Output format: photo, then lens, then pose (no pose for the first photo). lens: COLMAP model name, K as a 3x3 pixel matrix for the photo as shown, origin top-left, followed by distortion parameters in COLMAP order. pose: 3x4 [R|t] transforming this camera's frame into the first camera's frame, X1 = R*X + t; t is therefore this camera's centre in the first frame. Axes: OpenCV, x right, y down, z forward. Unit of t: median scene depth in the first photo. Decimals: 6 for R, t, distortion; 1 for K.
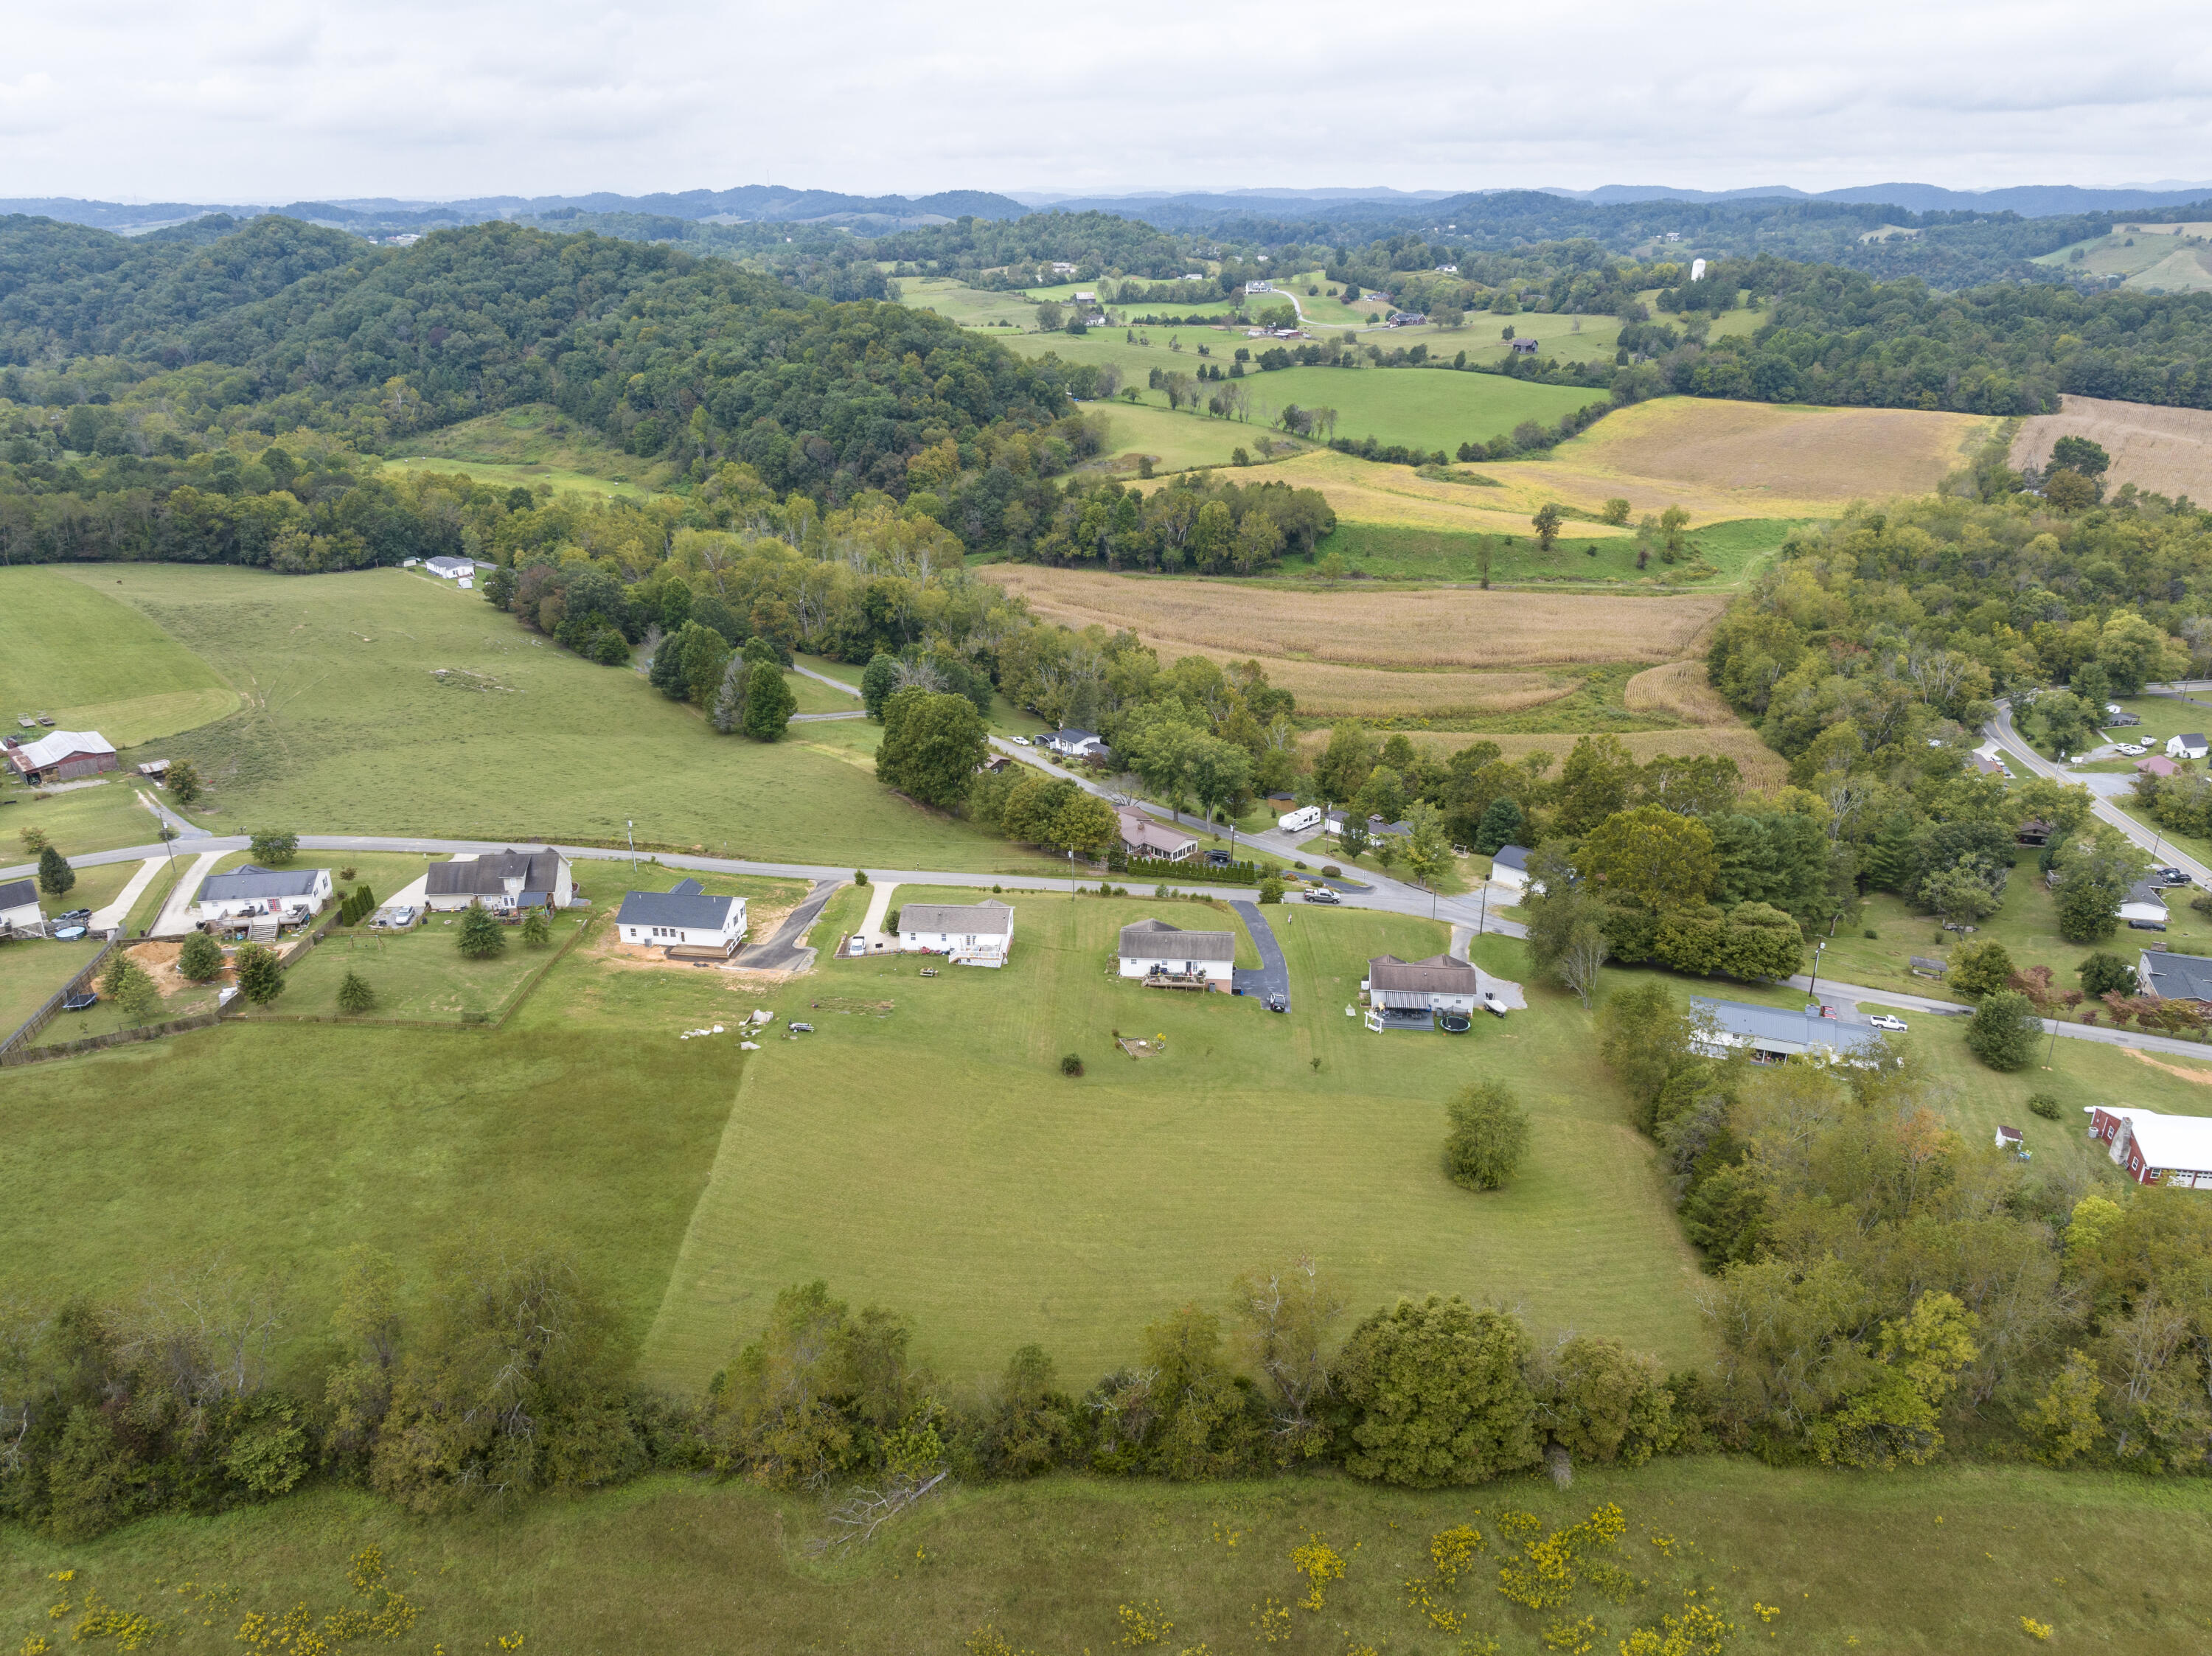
lens RADIAL K [[1557.0, 0, 1116.6], [0, 1557.0, 813.1], [0, 0, 1]] dist [-0.041744, 0.011006]
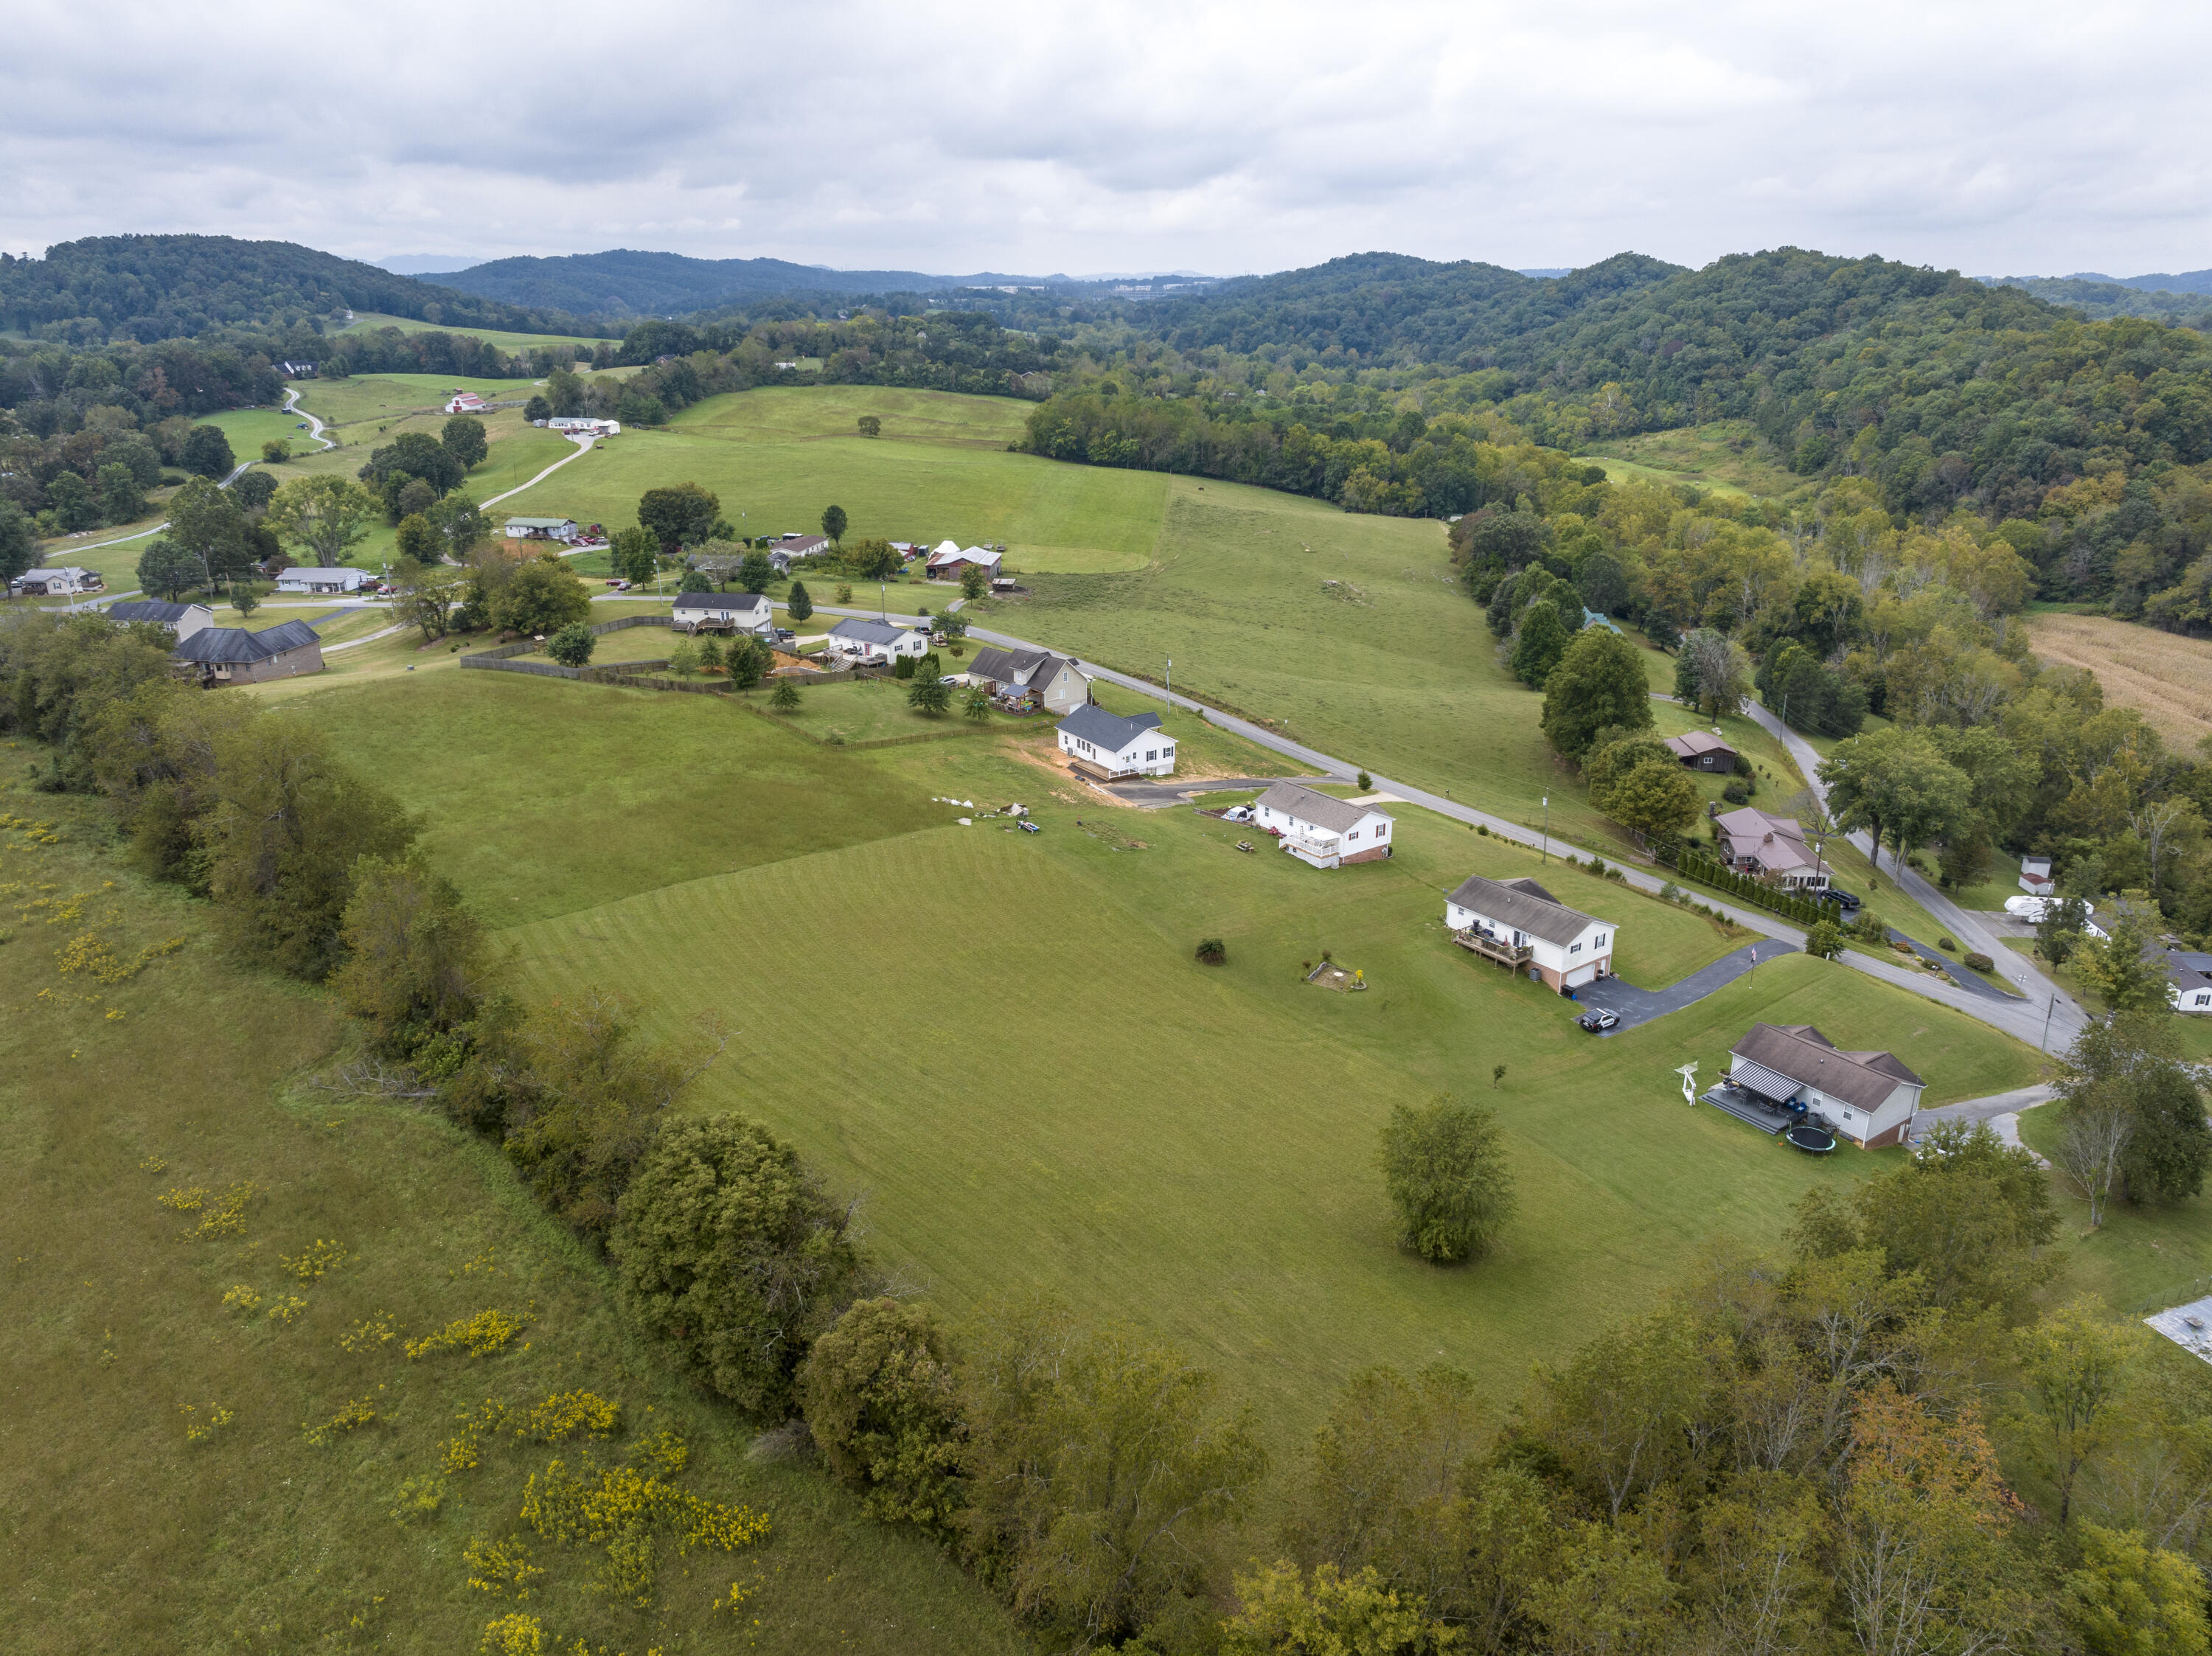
lens RADIAL K [[1557.0, 0, 1117.8], [0, 1557.0, 812.4], [0, 0, 1]] dist [-0.041744, 0.011006]
pose [[0.657266, 0.245303, -0.712621, 0.221378], [-0.280021, 0.957344, 0.071274, 0.020395], [0.699707, 0.152702, 0.697920, 0.164074]]
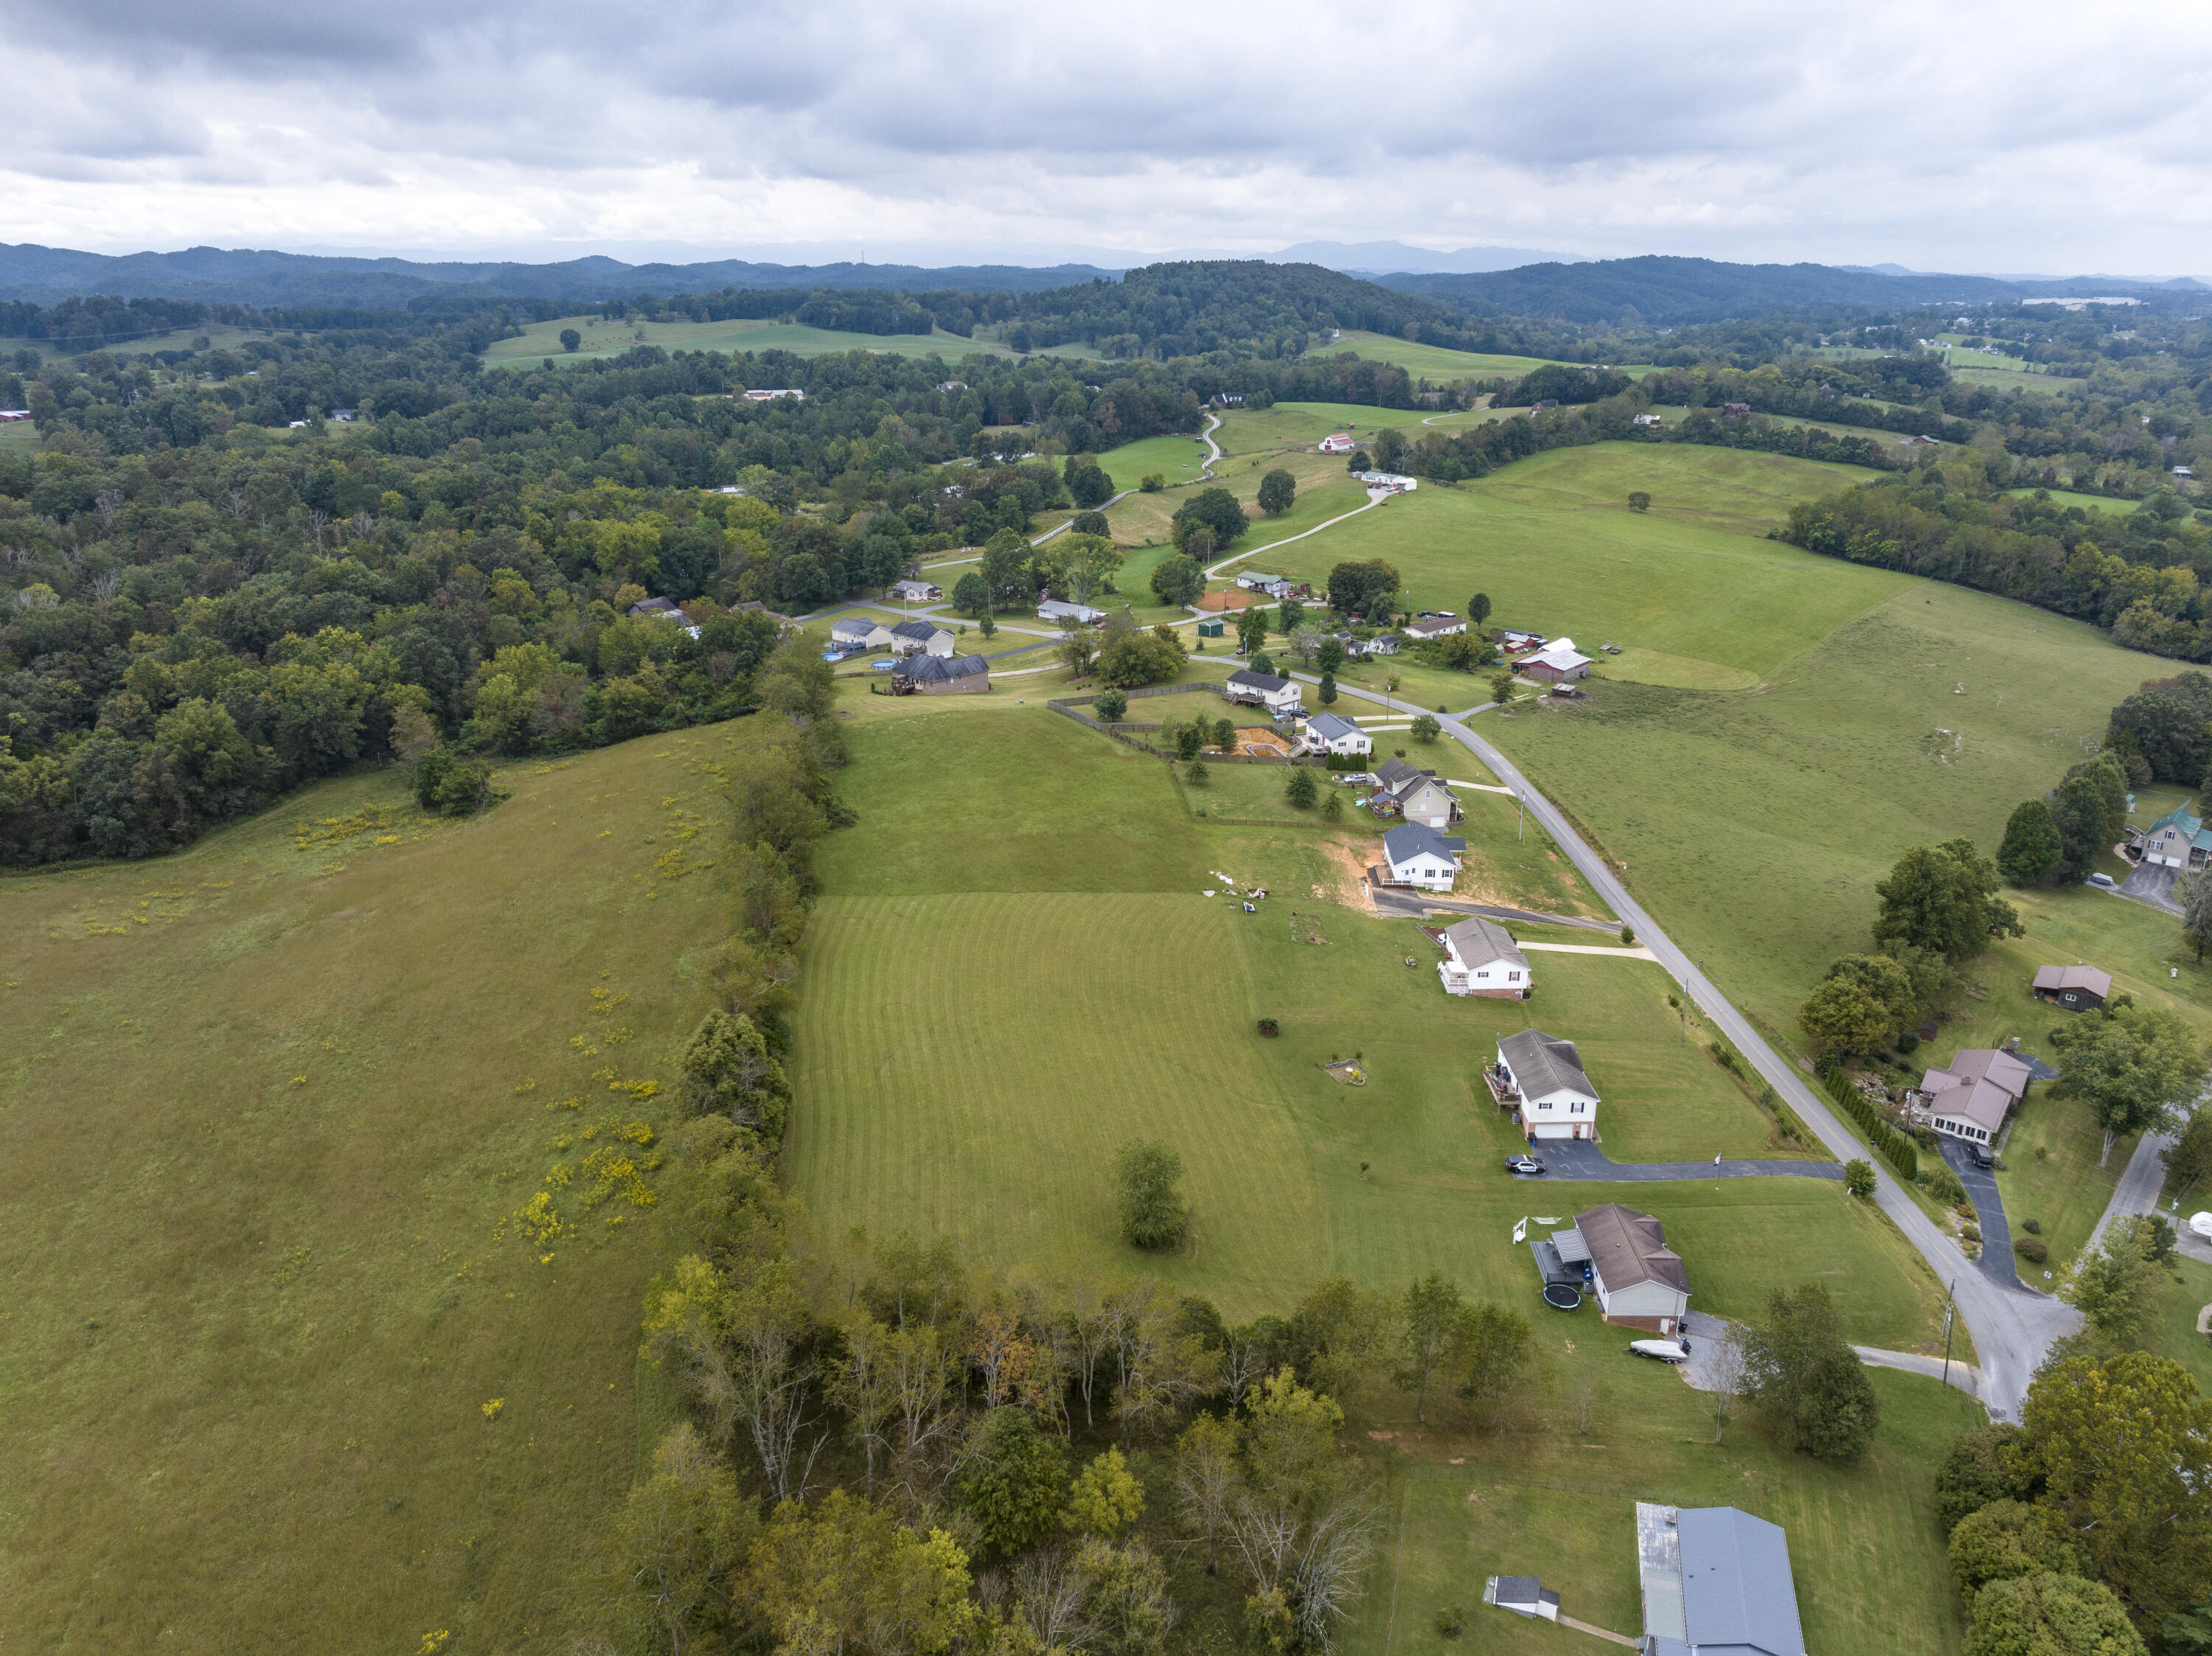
lens RADIAL K [[1557.0, 0, 1117.1], [0, 1557.0, 819.3], [0, 0, 1]] dist [-0.041744, 0.011006]
pose [[0.087976, 0.331490, -0.939348, 0.421945], [-0.367211, 0.887383, 0.278760, -0.106512], [0.925968, 0.320415, 0.199795, 0.271690]]
